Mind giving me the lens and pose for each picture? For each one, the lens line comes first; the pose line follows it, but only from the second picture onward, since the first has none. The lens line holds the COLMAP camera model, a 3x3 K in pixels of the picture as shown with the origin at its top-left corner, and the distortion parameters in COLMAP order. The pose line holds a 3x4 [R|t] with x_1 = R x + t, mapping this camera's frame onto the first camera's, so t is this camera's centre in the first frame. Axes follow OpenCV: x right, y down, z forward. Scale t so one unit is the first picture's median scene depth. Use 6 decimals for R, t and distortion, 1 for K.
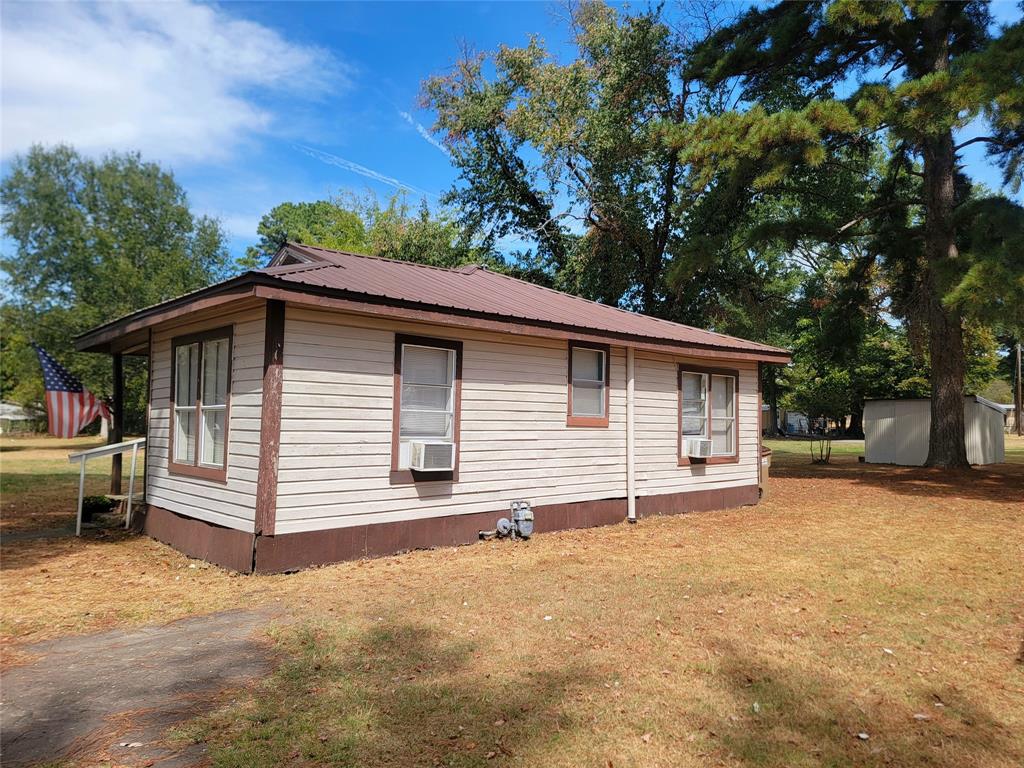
lens RADIAL K [[712.5, 0, 522.6], [0, 712.5, 390.6], [0, 0, 1]] dist [0.082095, -0.068575]
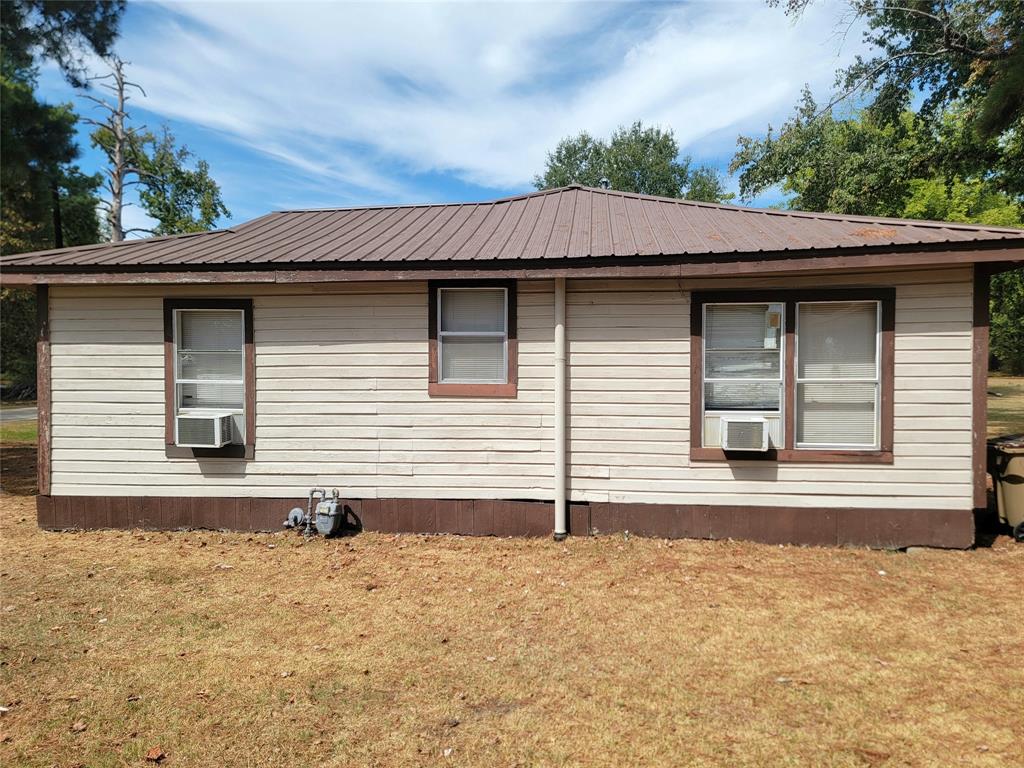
lens RADIAL K [[710.6, 0, 515.4], [0, 710.6, 386.9], [0, 0, 1]] dist [0.093010, -0.072324]
pose [[0.650355, 0.010443, -0.759559, 0.647272], [0.044286, 0.997684, 0.051636, 0.005232], [0.758338, -0.067220, 0.648386, 0.553909]]
